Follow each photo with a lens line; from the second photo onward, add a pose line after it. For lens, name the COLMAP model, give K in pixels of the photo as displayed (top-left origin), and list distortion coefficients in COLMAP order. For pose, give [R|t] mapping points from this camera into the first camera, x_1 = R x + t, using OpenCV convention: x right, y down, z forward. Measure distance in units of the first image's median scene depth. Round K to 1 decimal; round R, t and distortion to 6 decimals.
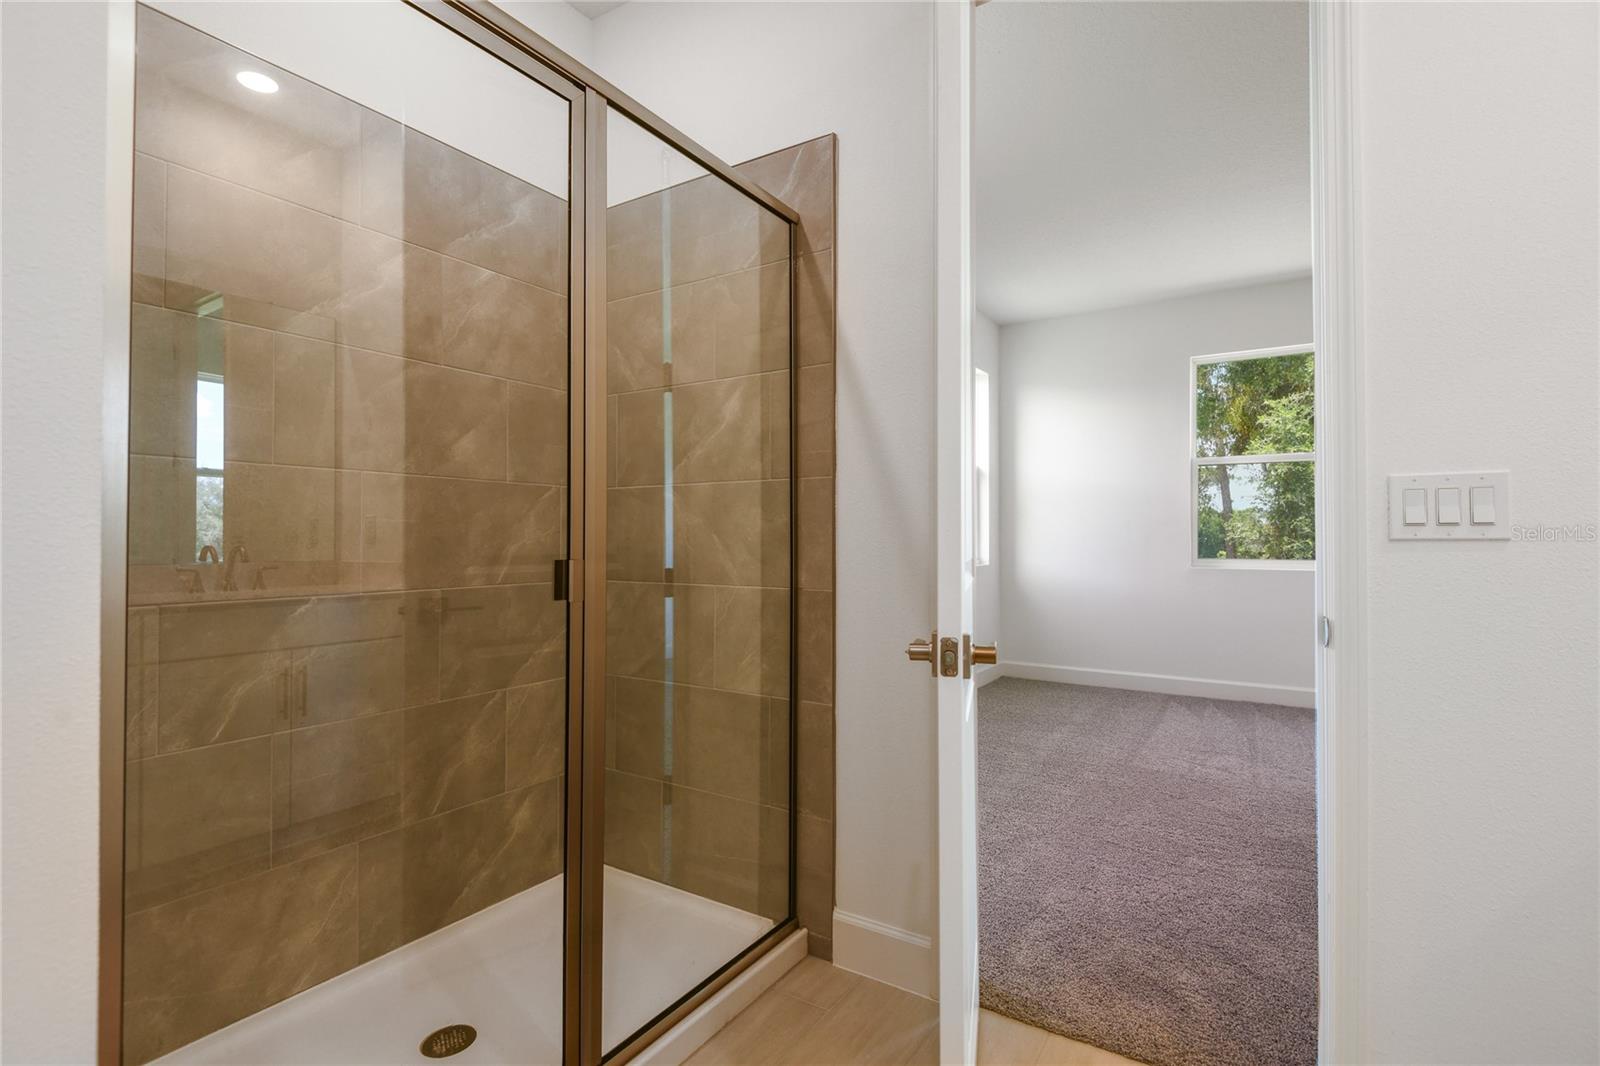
lens RADIAL K [[768.2, 0, 809.6], [0, 768.2, 532.5], [0, 0, 1]] dist [0.048801, -0.003974]
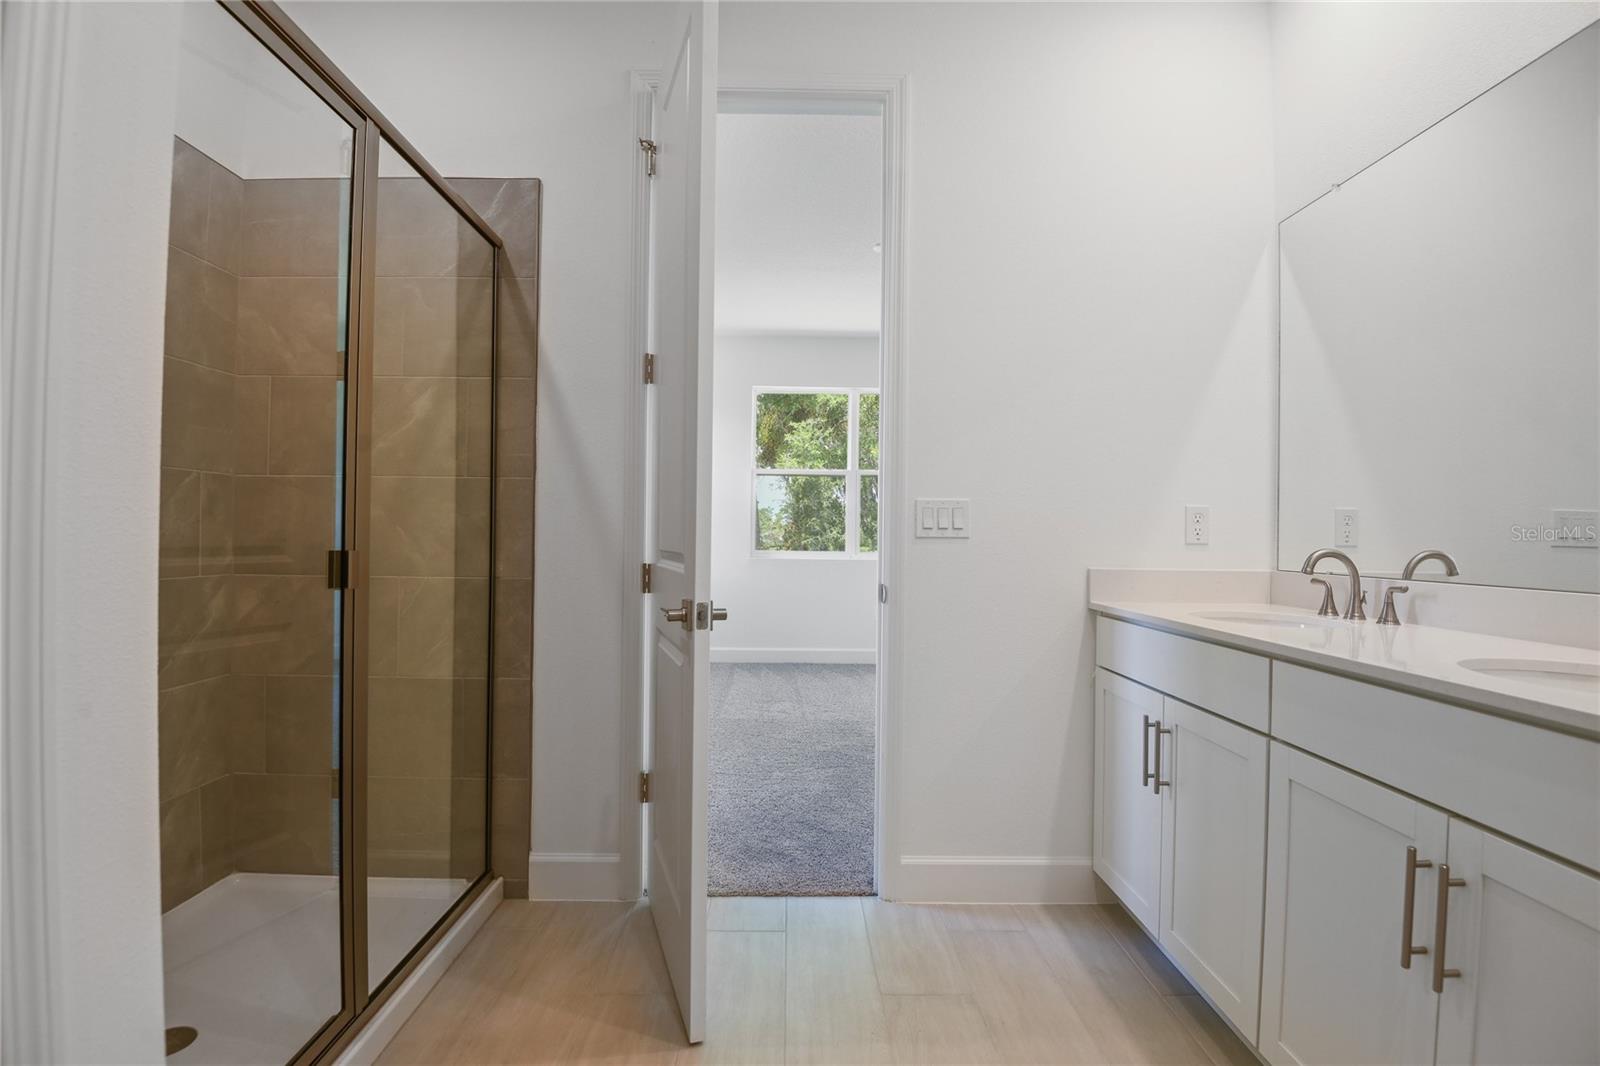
lens RADIAL K [[768.2, 0, 793.9], [0, 768.2, 537.5], [0, 0, 1]] dist [0.048801, -0.003974]
pose [[0.850212, 0.007725, 0.526383, -0.238769], [-0.015574, 0.999824, 0.010481, -0.002500], [-0.526210, -0.017109, 0.850183, -0.173987]]
